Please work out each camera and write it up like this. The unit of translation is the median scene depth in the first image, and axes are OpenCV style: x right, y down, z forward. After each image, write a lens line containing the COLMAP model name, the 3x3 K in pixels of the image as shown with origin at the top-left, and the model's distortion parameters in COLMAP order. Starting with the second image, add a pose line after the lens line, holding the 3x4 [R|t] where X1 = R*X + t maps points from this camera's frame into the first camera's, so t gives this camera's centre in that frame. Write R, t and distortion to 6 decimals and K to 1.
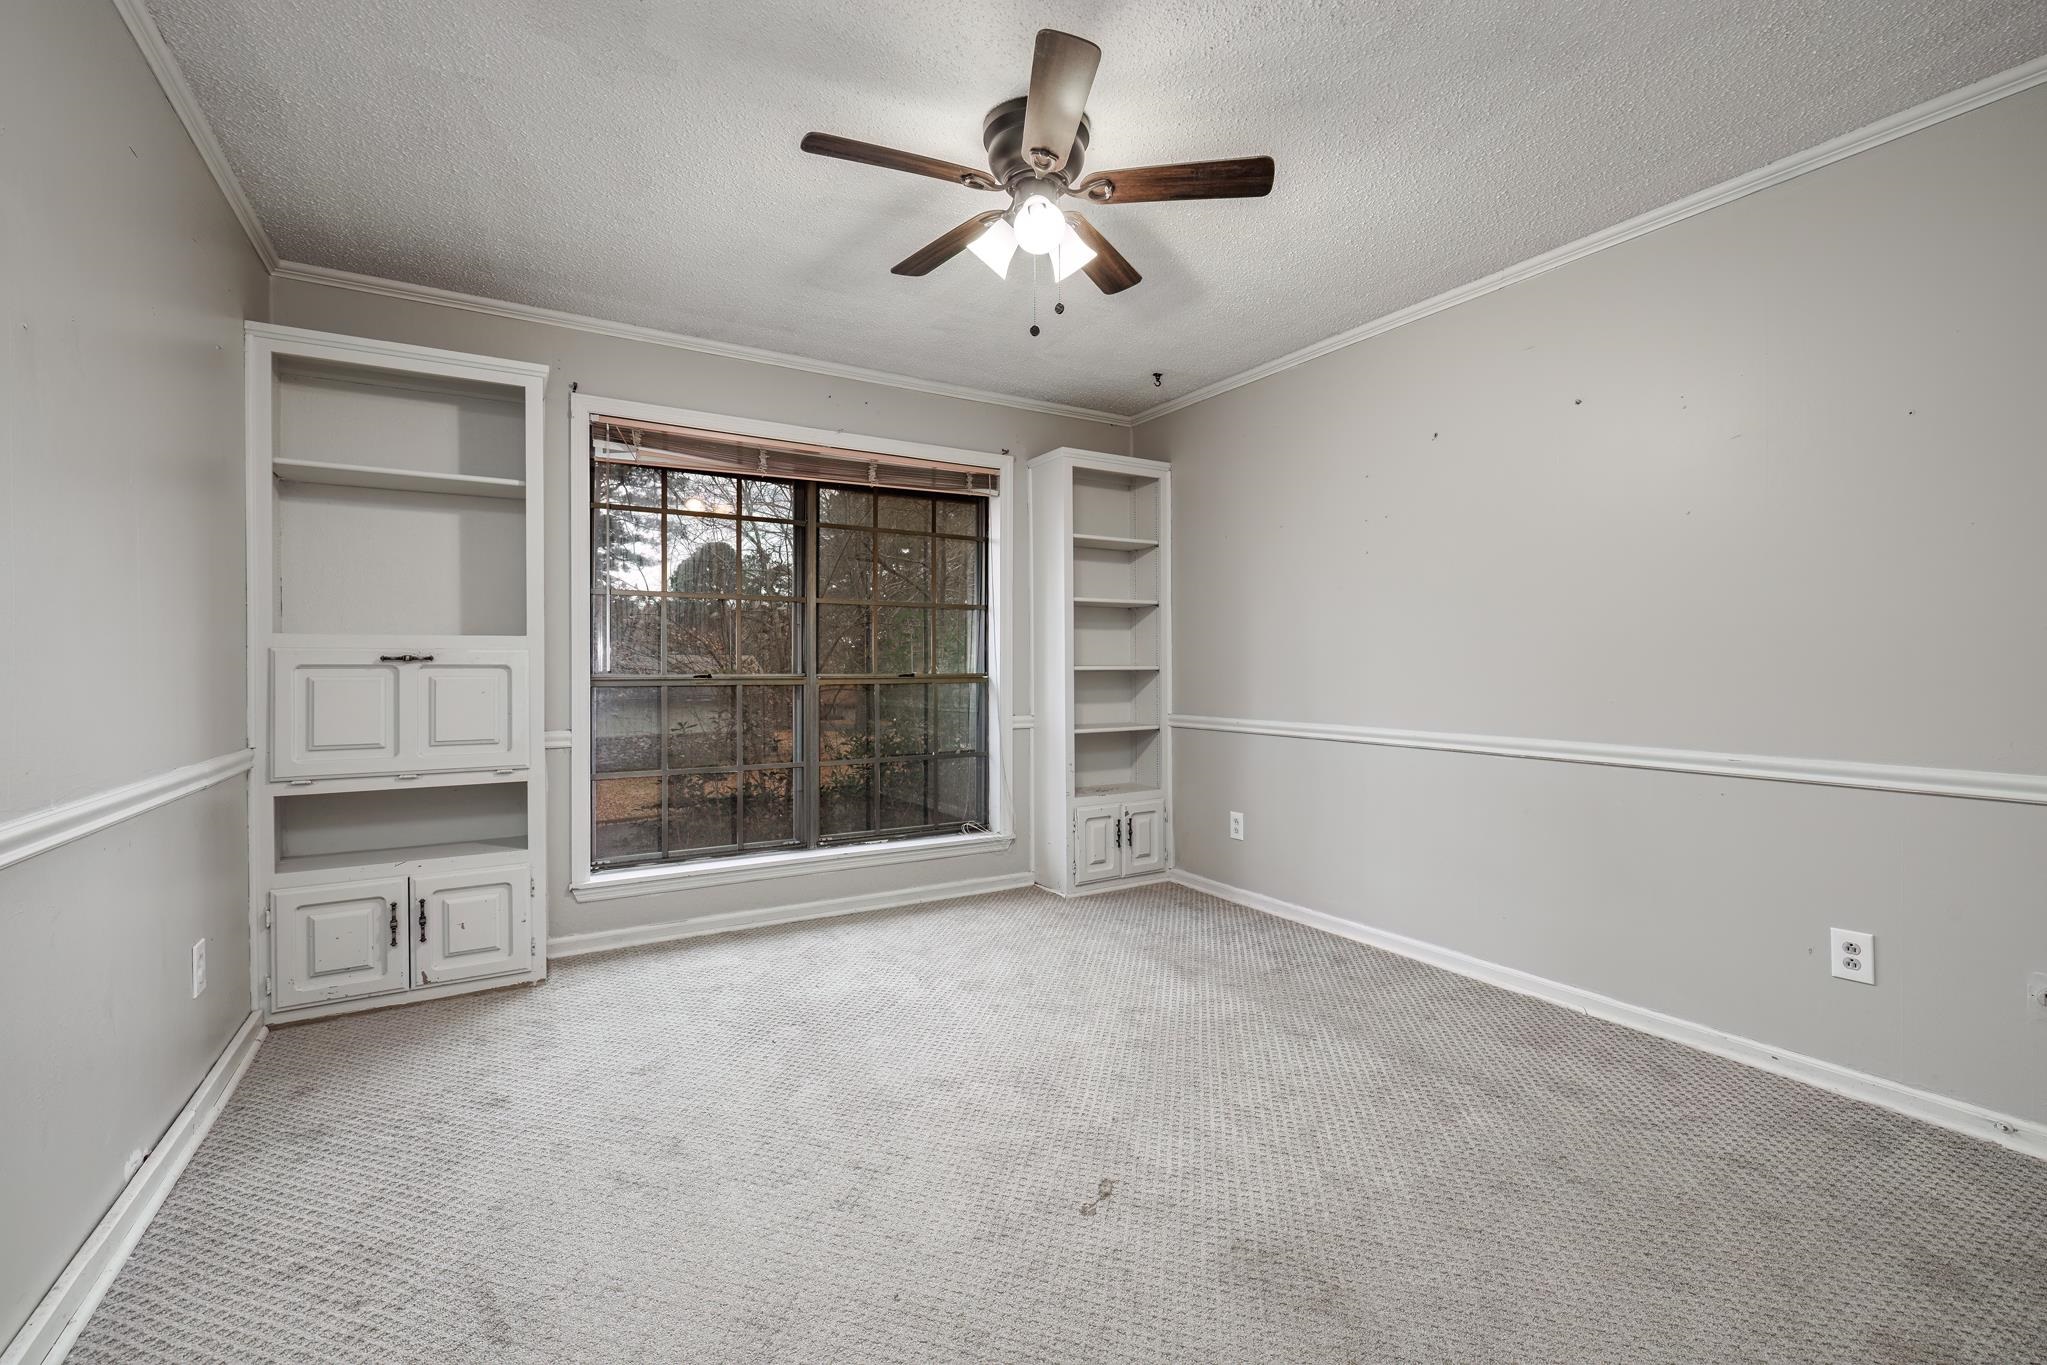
lens RADIAL K [[866.2, 0, 1022.9], [0, 866.2, 671.5], [0, 0, 1]] dist [-0.001627, 0.000089]
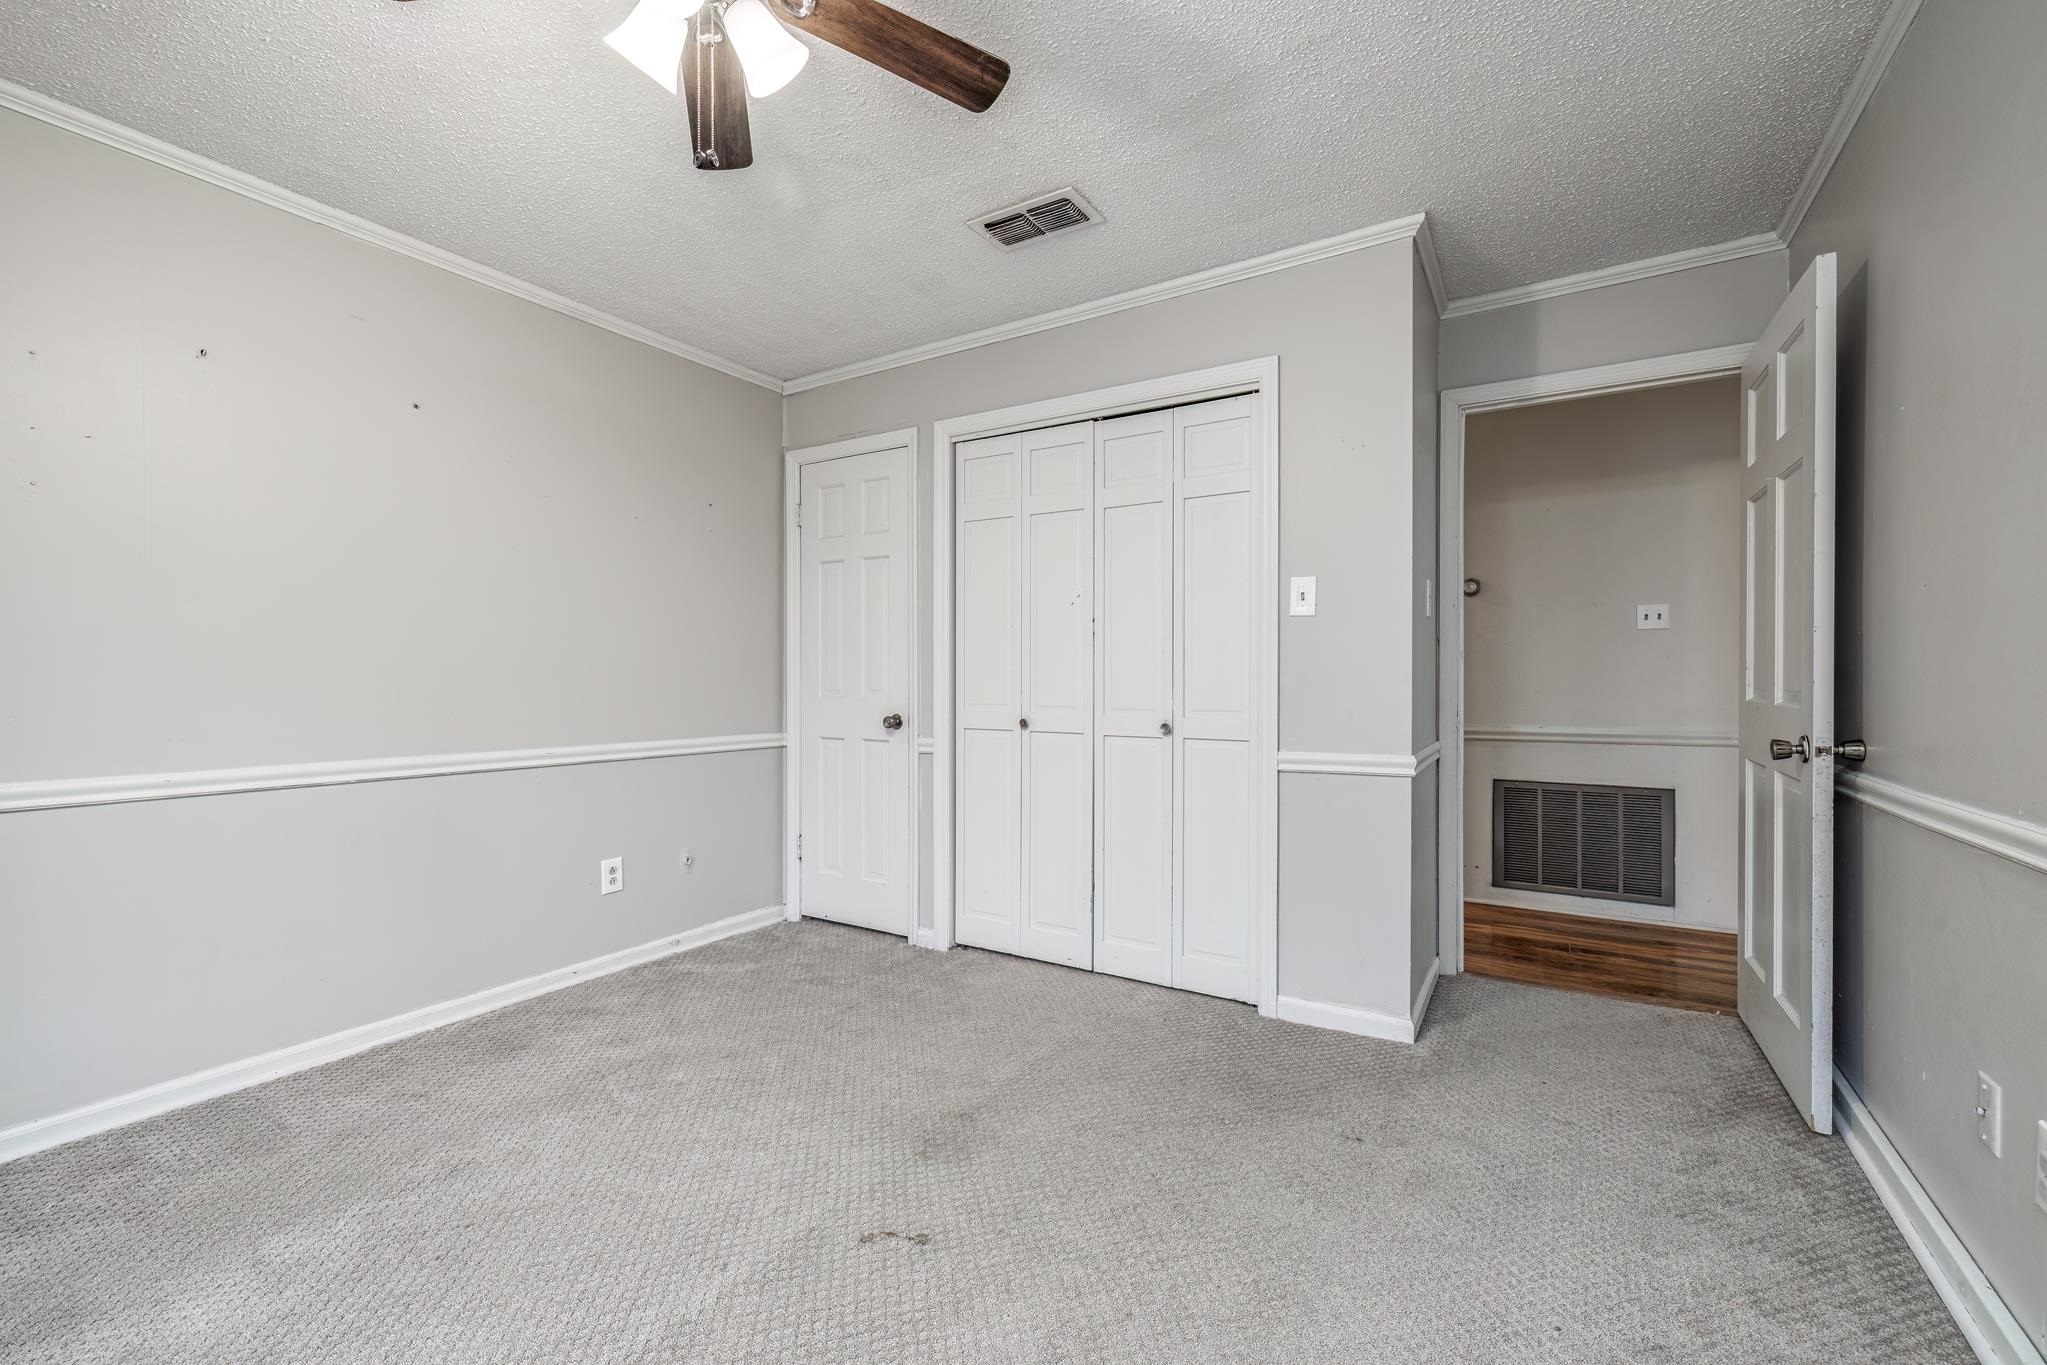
lens RADIAL K [[866.2, 0, 1022.9], [0, 866.2, 671.5], [0, 0, 1]] dist [-0.001627, 0.000089]
pose [[-0.457410, 0.005437, 0.889239, -0.655065], [-0.000391, 0.999980, -0.006315, -0.007444], [-0.889256, -0.003236, -0.457399, 1.042718]]
